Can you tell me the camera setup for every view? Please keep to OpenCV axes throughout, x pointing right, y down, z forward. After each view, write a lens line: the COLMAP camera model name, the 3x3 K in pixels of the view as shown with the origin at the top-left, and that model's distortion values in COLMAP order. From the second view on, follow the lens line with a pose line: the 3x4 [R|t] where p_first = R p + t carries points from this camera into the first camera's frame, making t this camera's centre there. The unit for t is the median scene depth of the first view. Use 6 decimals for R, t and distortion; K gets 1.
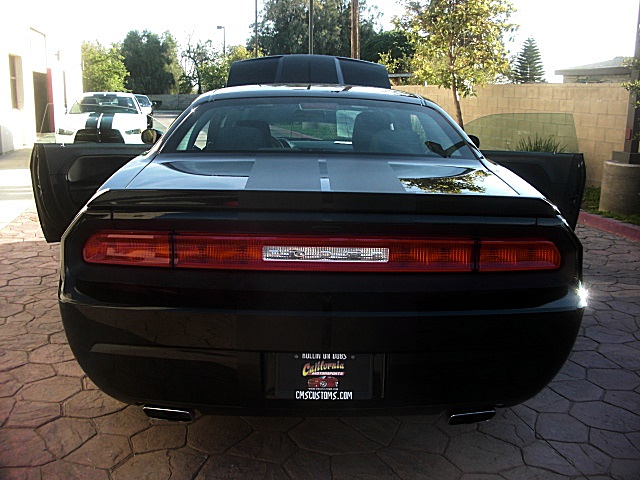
lens RADIAL K [[605.9, 0, 308.2], [0, 605.9, 241.6], [0, 0, 1]] dist [-0.119523, 0.000000]
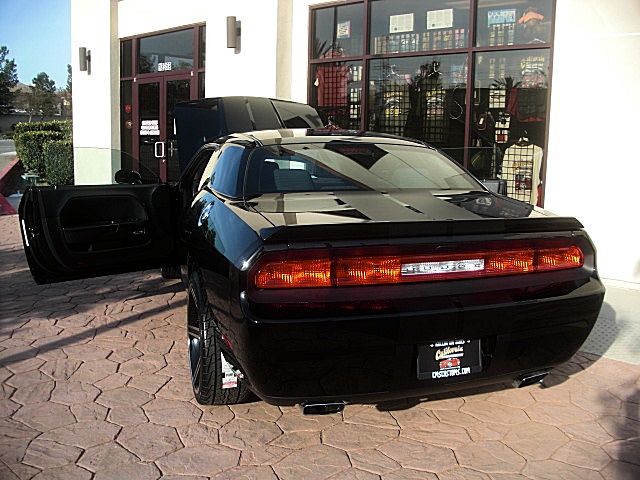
lens RADIAL K [[605.9, 0, 313.5], [0, 605.9, 242.3], [0, 0, 1]] dist [-0.119523, 0.000000]
pose [[0.960092, -0.056751, 0.273867, -0.467465], [0.068123, 0.997158, -0.032187, -0.007612], [-0.271261, 0.049559, 0.961229, -0.155892]]
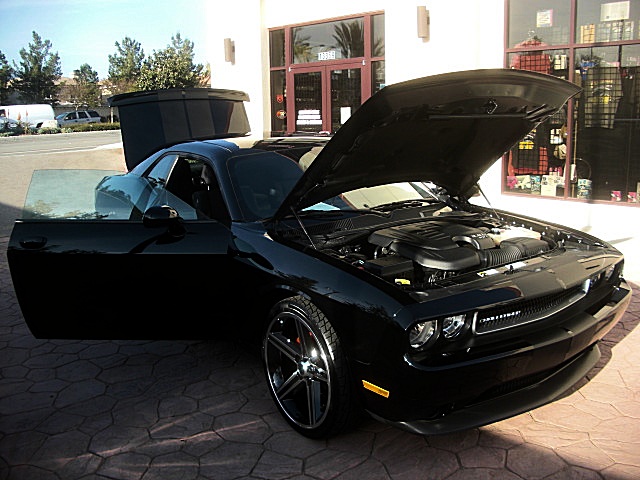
lens RADIAL K [[605.9, 0, 319.2], [0, 605.9, 243.9], [0, 0, 1]] dist [-0.119523, 0.000000]
pose [[0.967299, -0.093384, 0.235824, -1.462635], [0.097080, 0.995268, -0.004085, -0.129987], [-0.234326, 0.026845, 0.971787, 0.069670]]
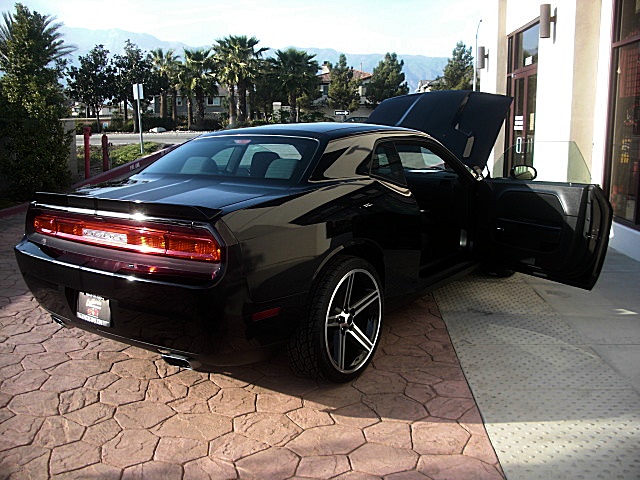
lens RADIAL K [[605.9, 0, 320.9], [0, 605.9, 240.1], [0, 0, 1]] dist [-0.119523, 0.000000]
pose [[0.811894, 0.085193, -0.577556, 1.116615], [-0.110676, 0.993816, -0.008988, -0.013288], [0.573218, 0.071219, 0.816302, 0.008673]]
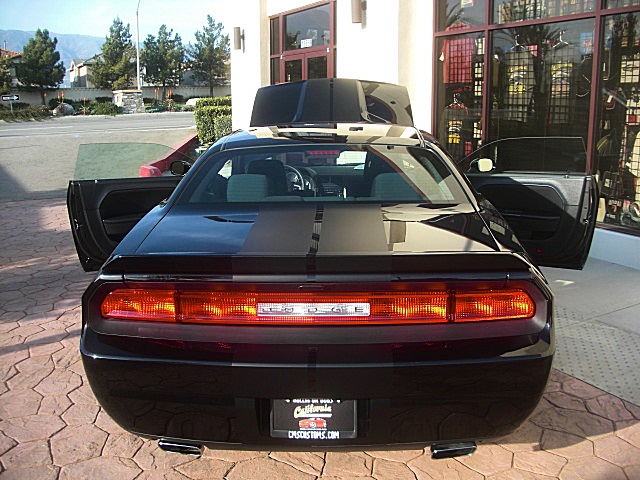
lens RADIAL K [[605.9, 0, 315.6], [0, 605.9, 242.1], [0, 0, 1]] dist [-0.119523, 0.000000]
pose [[0.997578, -0.019579, -0.066737, 0.084936], [0.019951, 0.999789, 0.004918, -0.082950], [0.066627, -0.006238, 0.997758, -0.083560]]
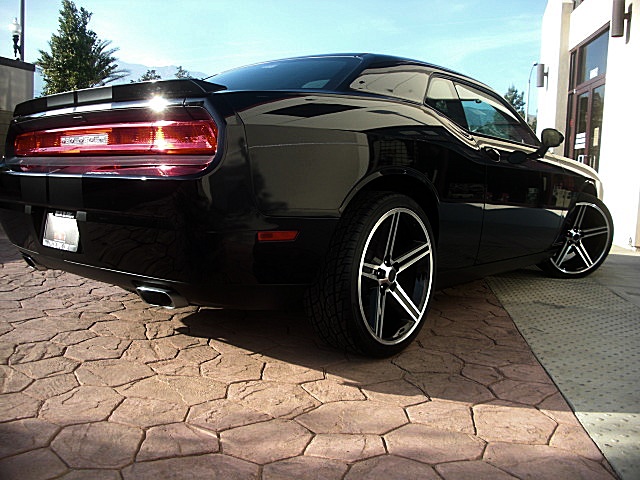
lens RADIAL K [[605.9, 0, 319.7], [0, 605.9, 245.9], [0, 0, 1]] dist [-0.119523, 0.000000]
pose [[0.764222, 0.091542, -0.638424, 0.963662], [-0.167818, 0.984003, -0.059791, 0.181395], [0.622738, 0.152833, 0.767359, 0.283389]]
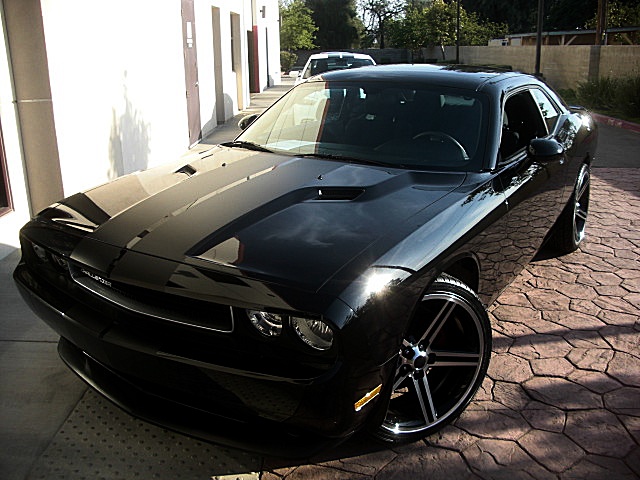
lens RADIAL K [[605.9, 0, 318.4], [0, 605.9, 238.8], [0, 0, 1]] dist [-0.119523, 0.000000]
pose [[0.967529, 0.051261, -0.247508, -0.768276], [-0.033760, 0.996653, 0.074447, -0.238369], [0.250496, -0.063674, 0.966022, 0.629239]]
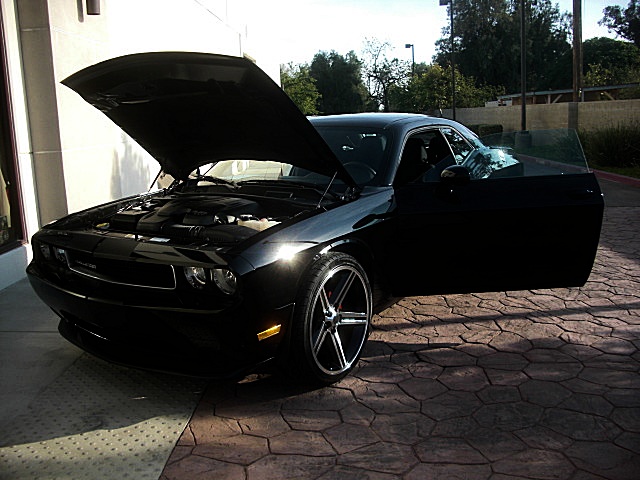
lens RADIAL K [[605.9, 0, 321.2], [0, 605.9, 241.0], [0, 0, 1]] dist [-0.119523, 0.000000]
pose [[0.963819, 0.008648, -0.266418, -0.485292], [-0.016764, 0.999462, -0.028204, -0.109379], [0.266031, 0.031650, 0.963445, 0.321257]]
